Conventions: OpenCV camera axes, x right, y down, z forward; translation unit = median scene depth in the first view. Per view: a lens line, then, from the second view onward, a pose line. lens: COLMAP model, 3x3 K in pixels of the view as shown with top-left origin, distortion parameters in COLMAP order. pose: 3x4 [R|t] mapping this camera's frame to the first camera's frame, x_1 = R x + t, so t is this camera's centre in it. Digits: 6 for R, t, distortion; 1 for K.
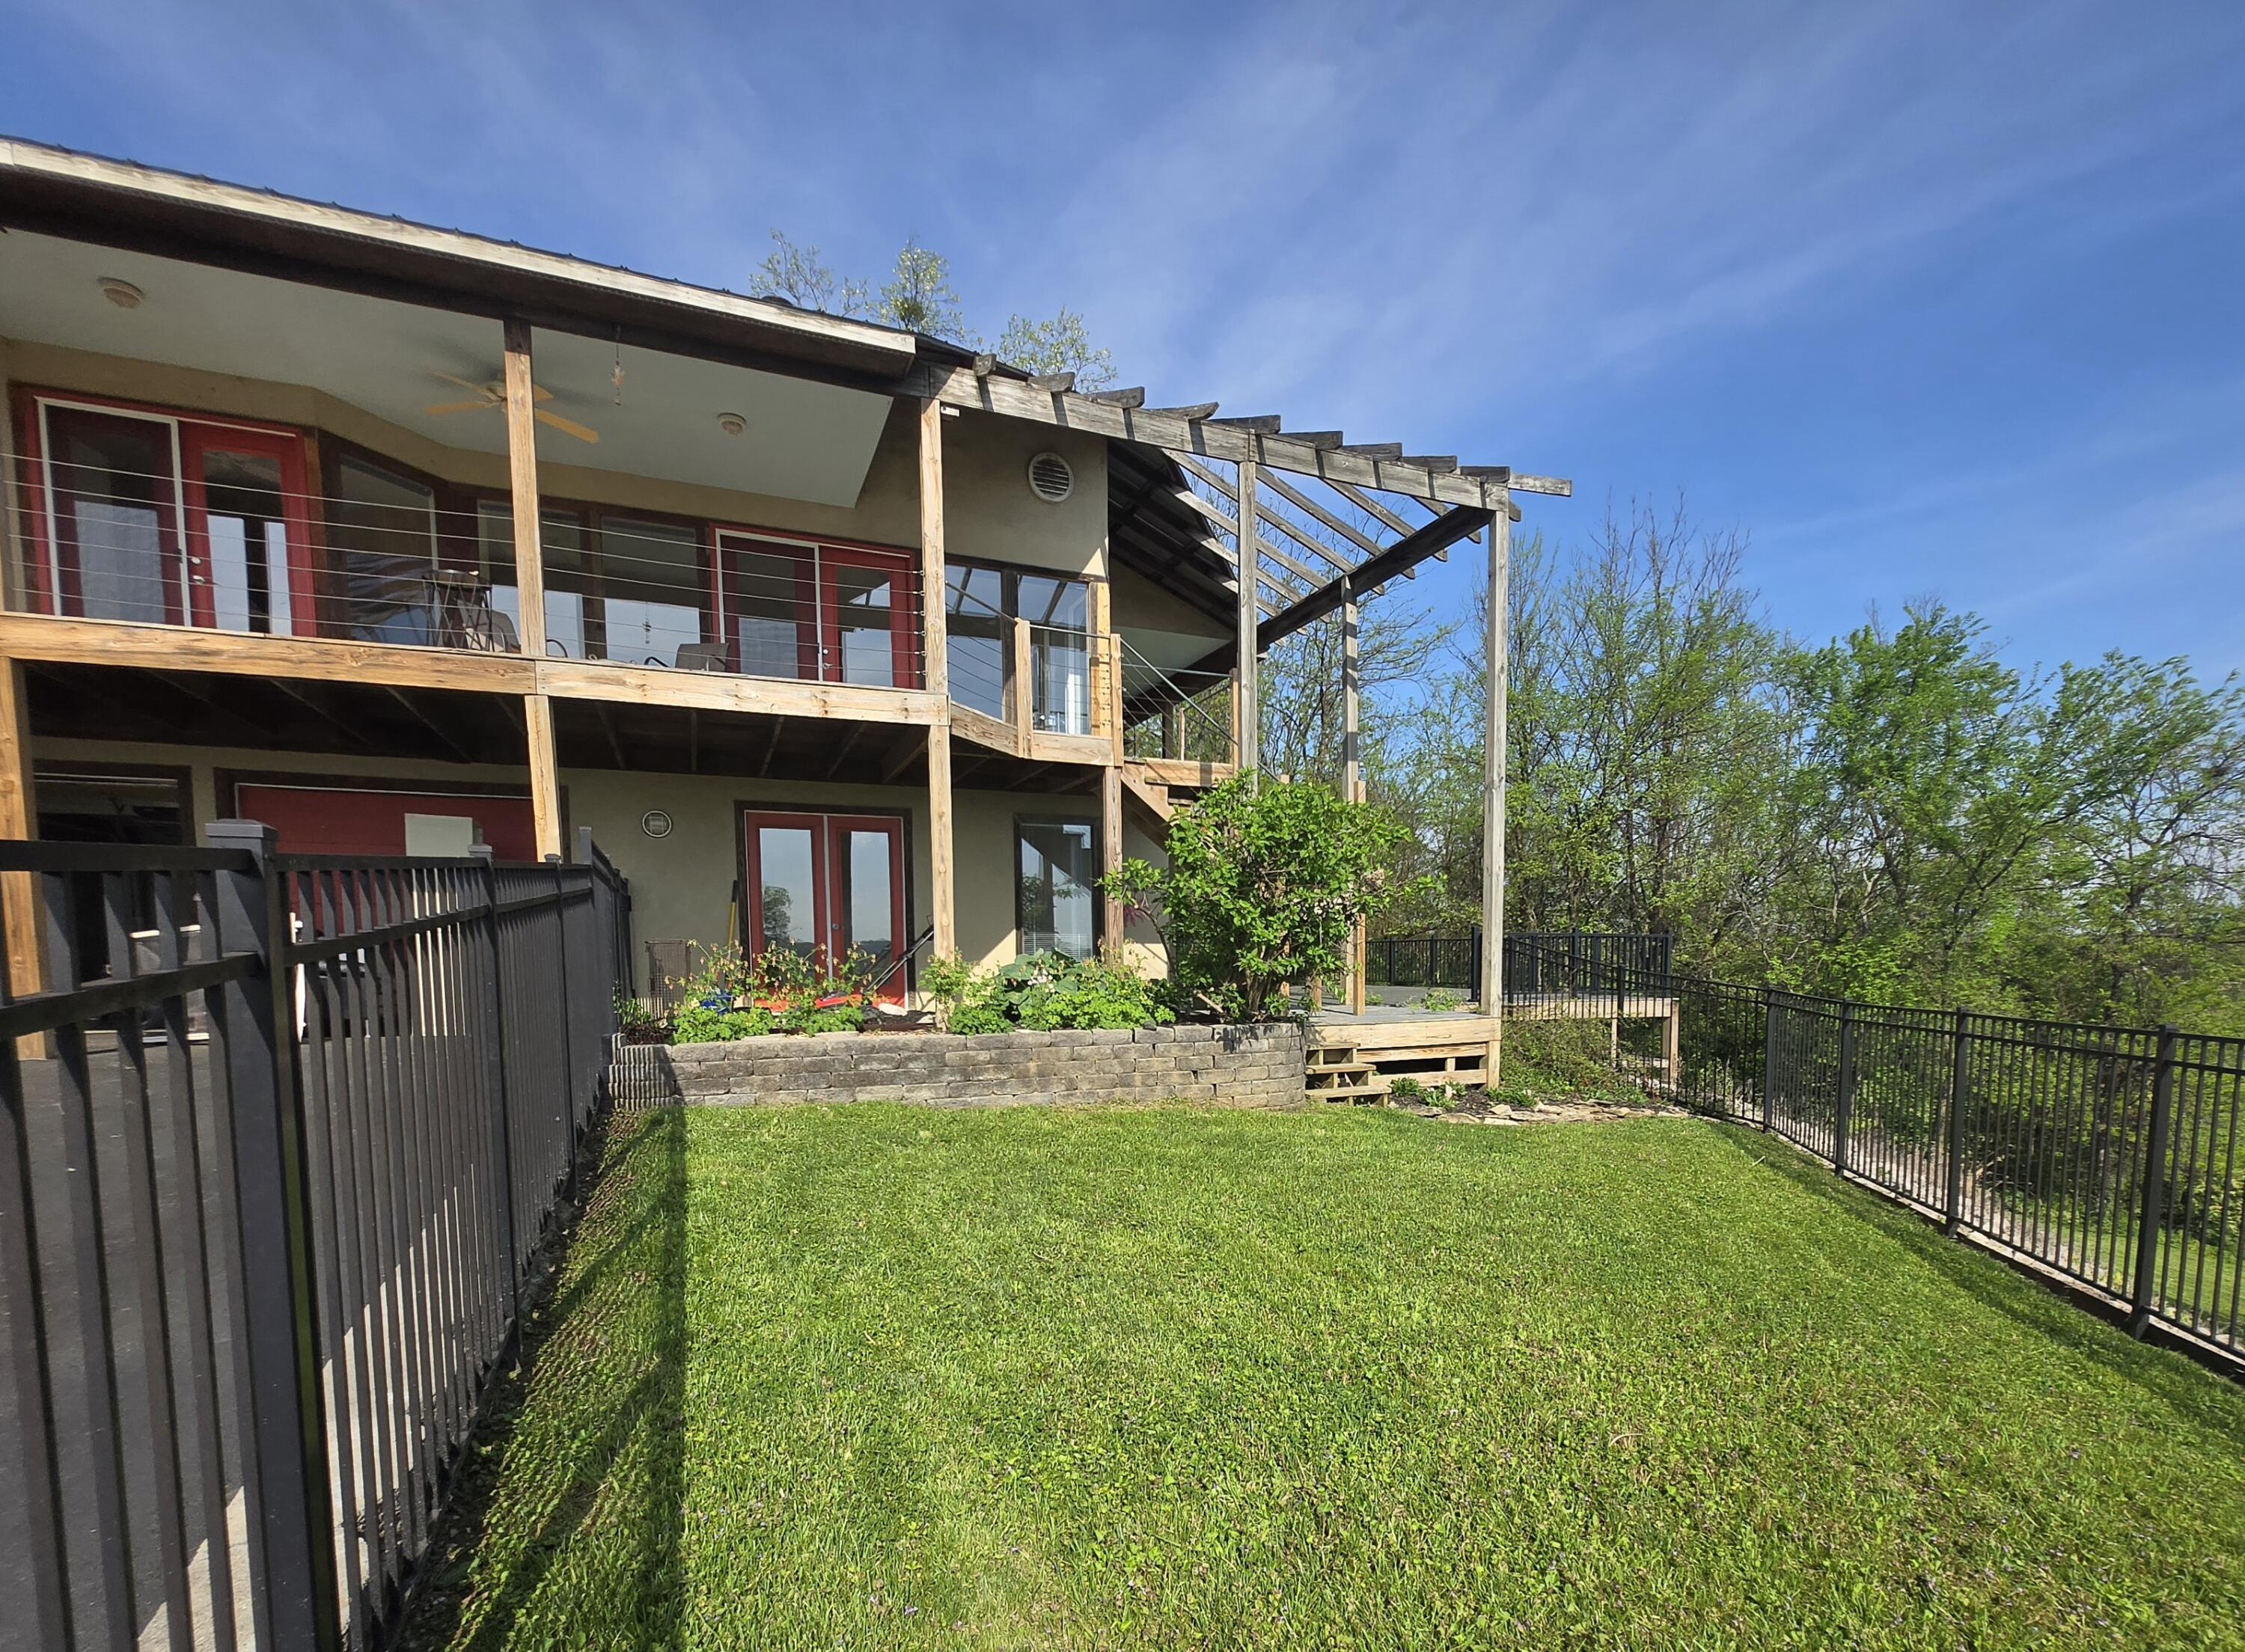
lens RADIAL K [[1114.1, 0, 1193.7], [0, 1114.1, 824.1], [0, 0, 1]] dist [0.004679, -0.002562]
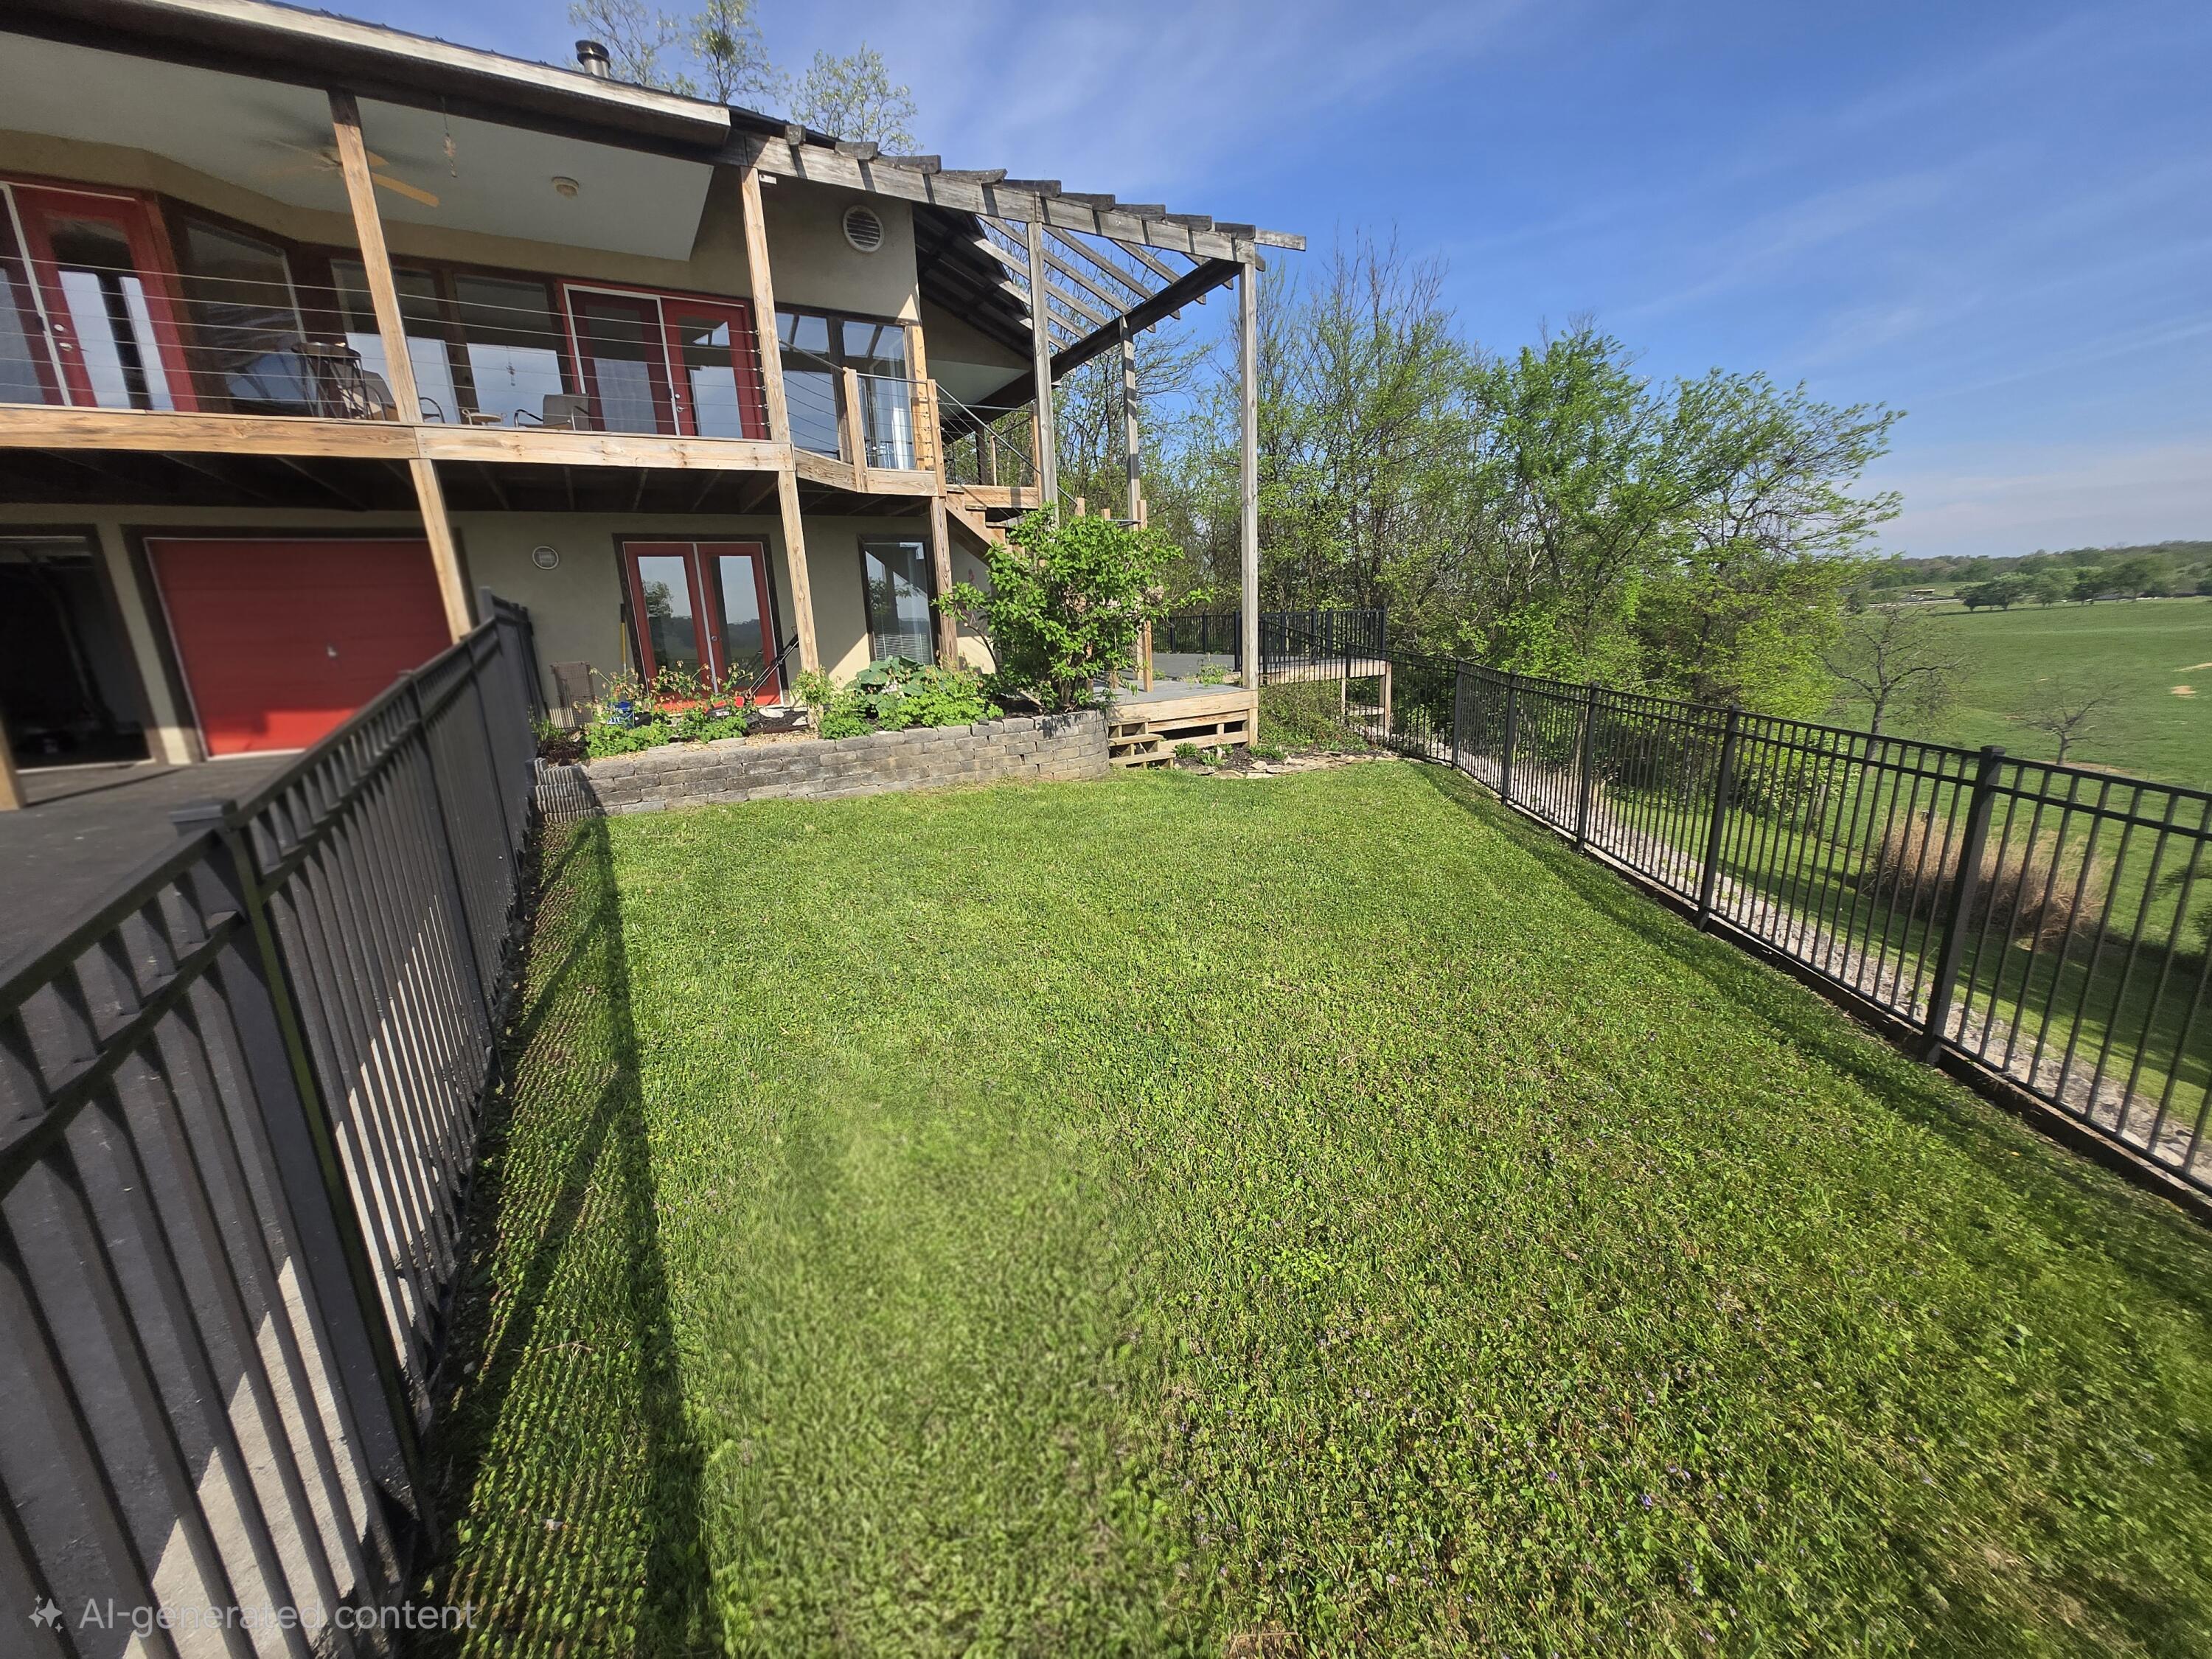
lens RADIAL K [[868.1, 0, 1098.2], [0, 868.1, 830.5], [0, 0, 1]] dist [0.003947, -0.001040]
pose [[0.994011, -0.062731, 0.089483, -0.006650], [0.048854, 0.987538, 0.149609, 0.163468], [-0.097753, -0.144342, 0.984688, 0.008128]]
